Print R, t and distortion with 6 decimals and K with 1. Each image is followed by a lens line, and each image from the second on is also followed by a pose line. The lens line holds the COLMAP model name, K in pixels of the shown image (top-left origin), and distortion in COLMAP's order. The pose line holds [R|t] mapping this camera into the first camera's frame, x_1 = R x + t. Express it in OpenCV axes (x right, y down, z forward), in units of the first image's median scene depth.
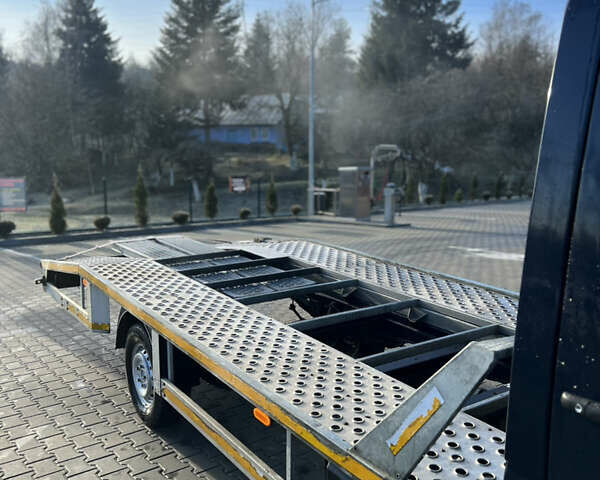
lens RADIAL K [[595.7, 0, 294.7], [0, 595.7, 246.9], [0, 0, 1]] dist [0.027305, 0.000000]
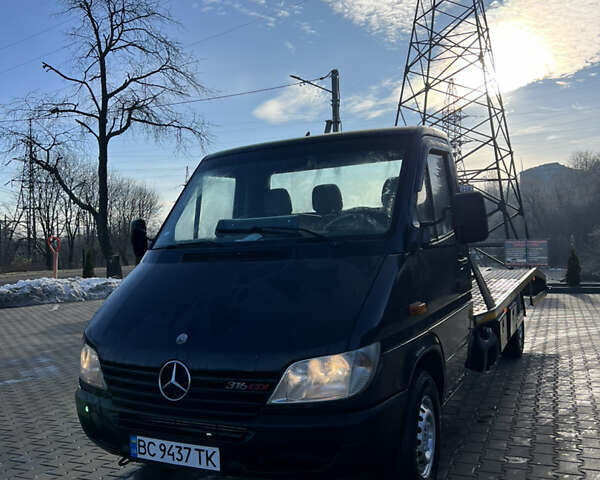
lens RADIAL K [[595.7, 0, 301.5], [0, 595.7, 245.1], [0, 0, 1]] dist [0.027305, 0.000000]
pose [[0.489673, -0.012876, -0.871811, 0.100012], [-0.096969, 0.992884, -0.069129, 0.008421], [0.866497, 0.118390, 0.484939, -0.011205]]
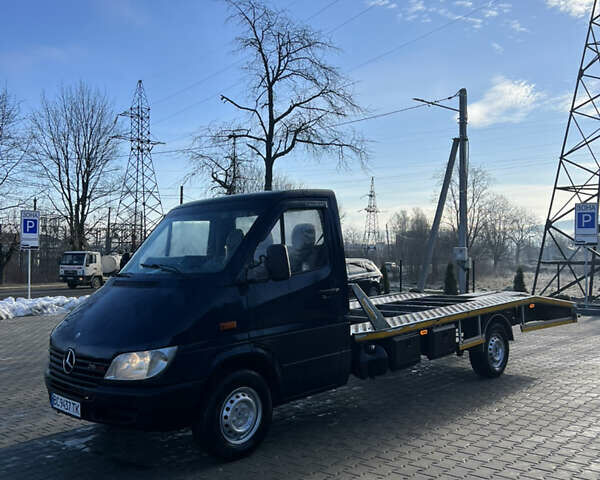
lens RADIAL K [[595.7, 0, 301.7], [0, 595.7, 245.2], [0, 0, 1]] dist [0.027305, 0.000000]
pose [[0.183709, -0.017994, -0.982816, 0.140048], [-0.134380, 0.989986, -0.043243, 0.000368], [0.973752, 0.140015, 0.179451, 0.021009]]
